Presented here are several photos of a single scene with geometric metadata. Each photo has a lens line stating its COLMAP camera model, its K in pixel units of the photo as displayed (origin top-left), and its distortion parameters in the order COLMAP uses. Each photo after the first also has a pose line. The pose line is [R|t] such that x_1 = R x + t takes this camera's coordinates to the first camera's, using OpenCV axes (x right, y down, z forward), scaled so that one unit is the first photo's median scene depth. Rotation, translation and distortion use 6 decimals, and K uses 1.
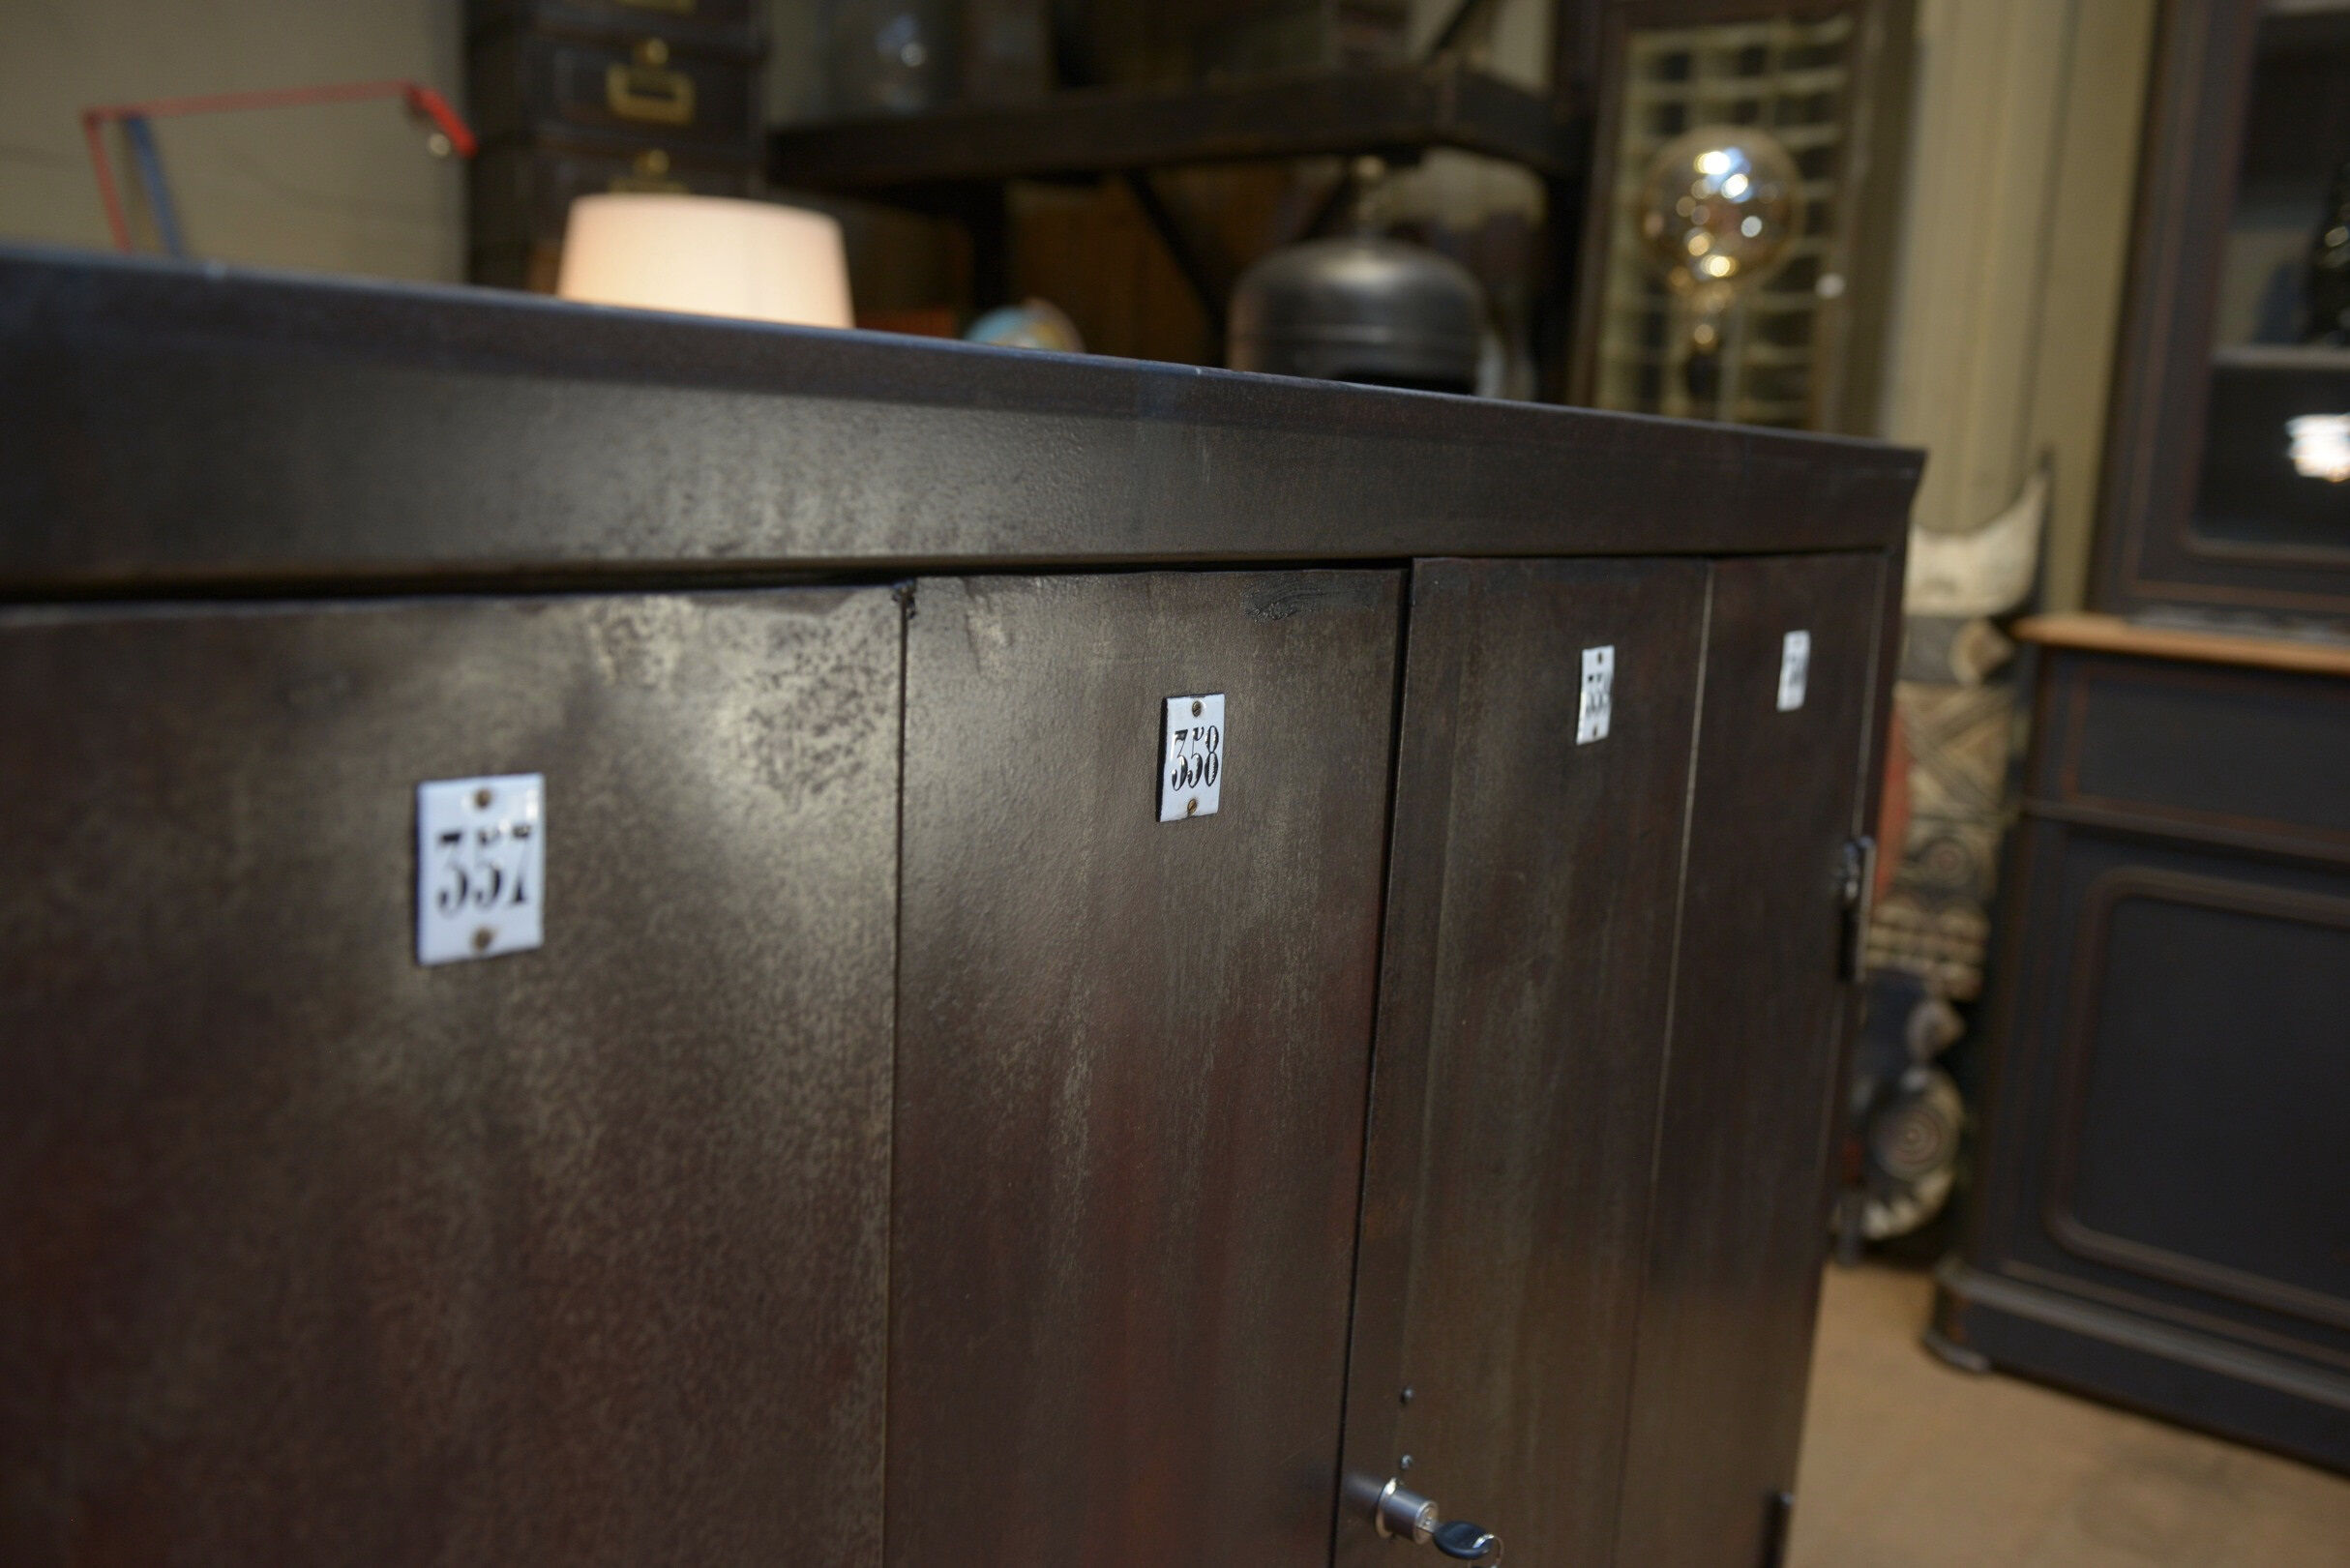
lens RADIAL K [[1955.7, 0, 1175.0], [0, 1955.7, 784.0], [0, 0, 1]] dist [-0.006973, 0.006792]
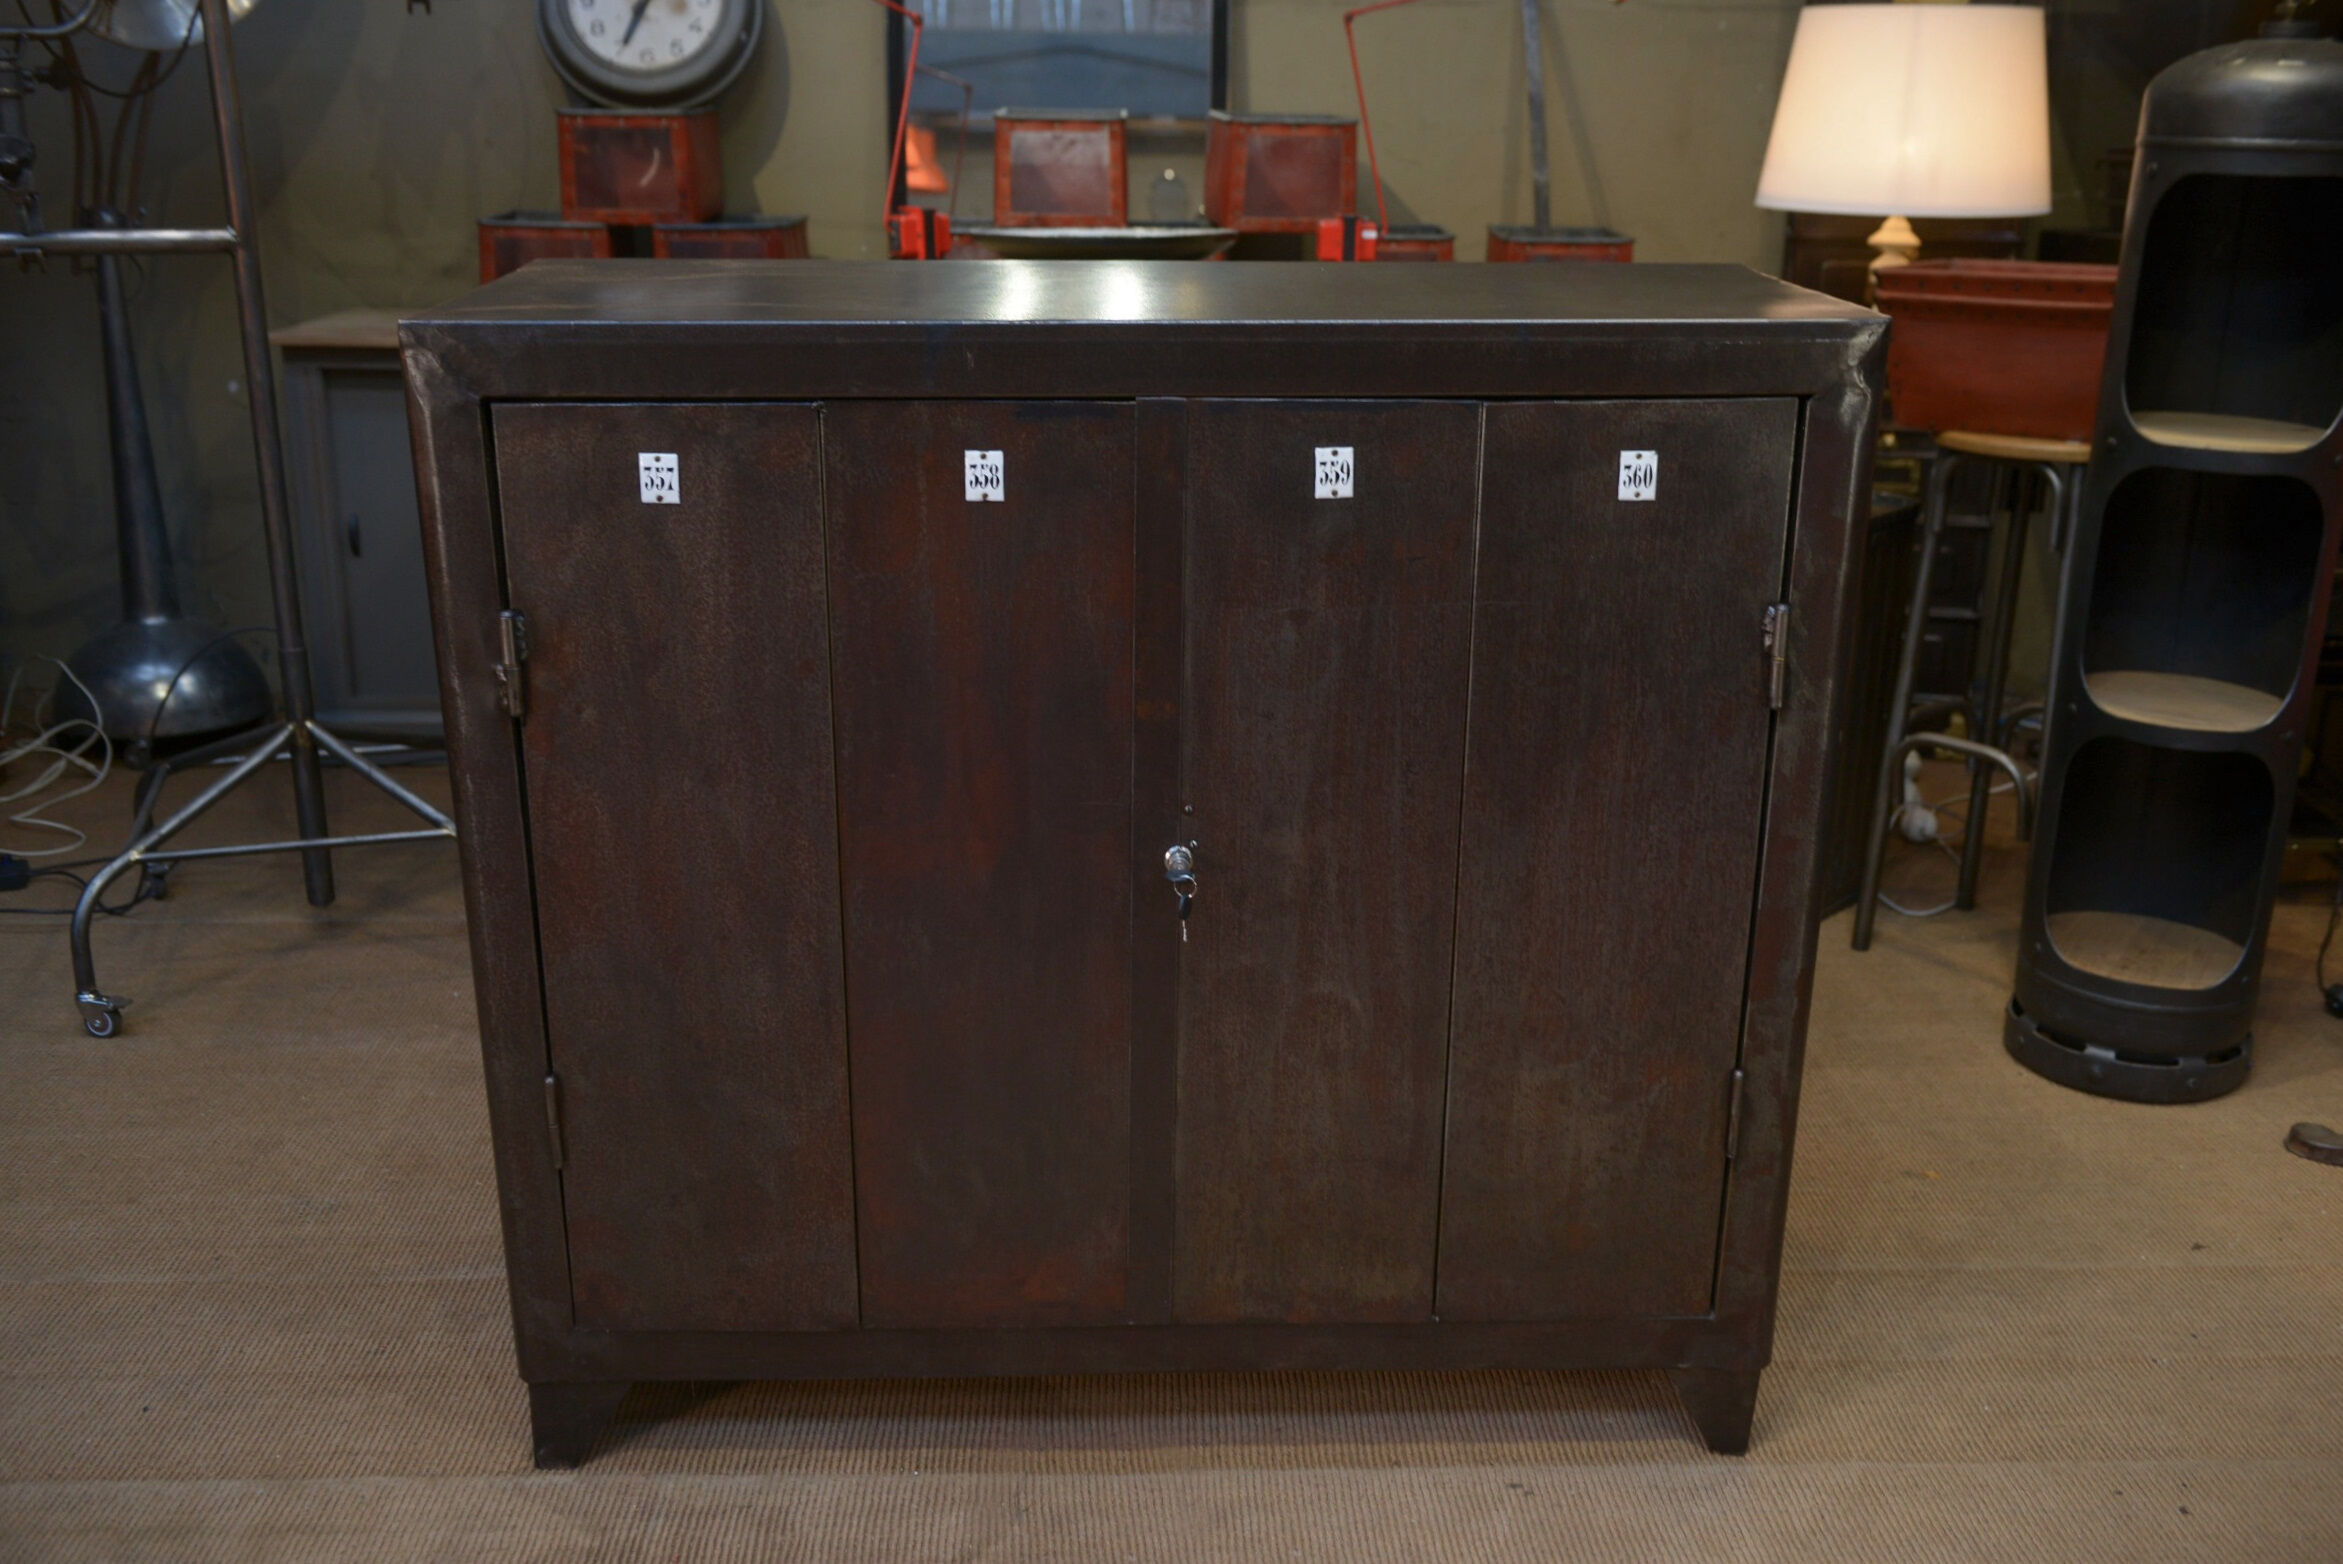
lens RADIAL K [[2214.2, 0, 1176.2], [0, 2214.2, 788.7], [0, 0, 1]] dist [0.008694, 0.003738]
pose [[0.638634, 0.190607, -0.745531, 1.736089], [-0.098833, 0.981130, 0.166180, -0.085890], [0.763138, -0.032445, 0.645421, -0.474615]]
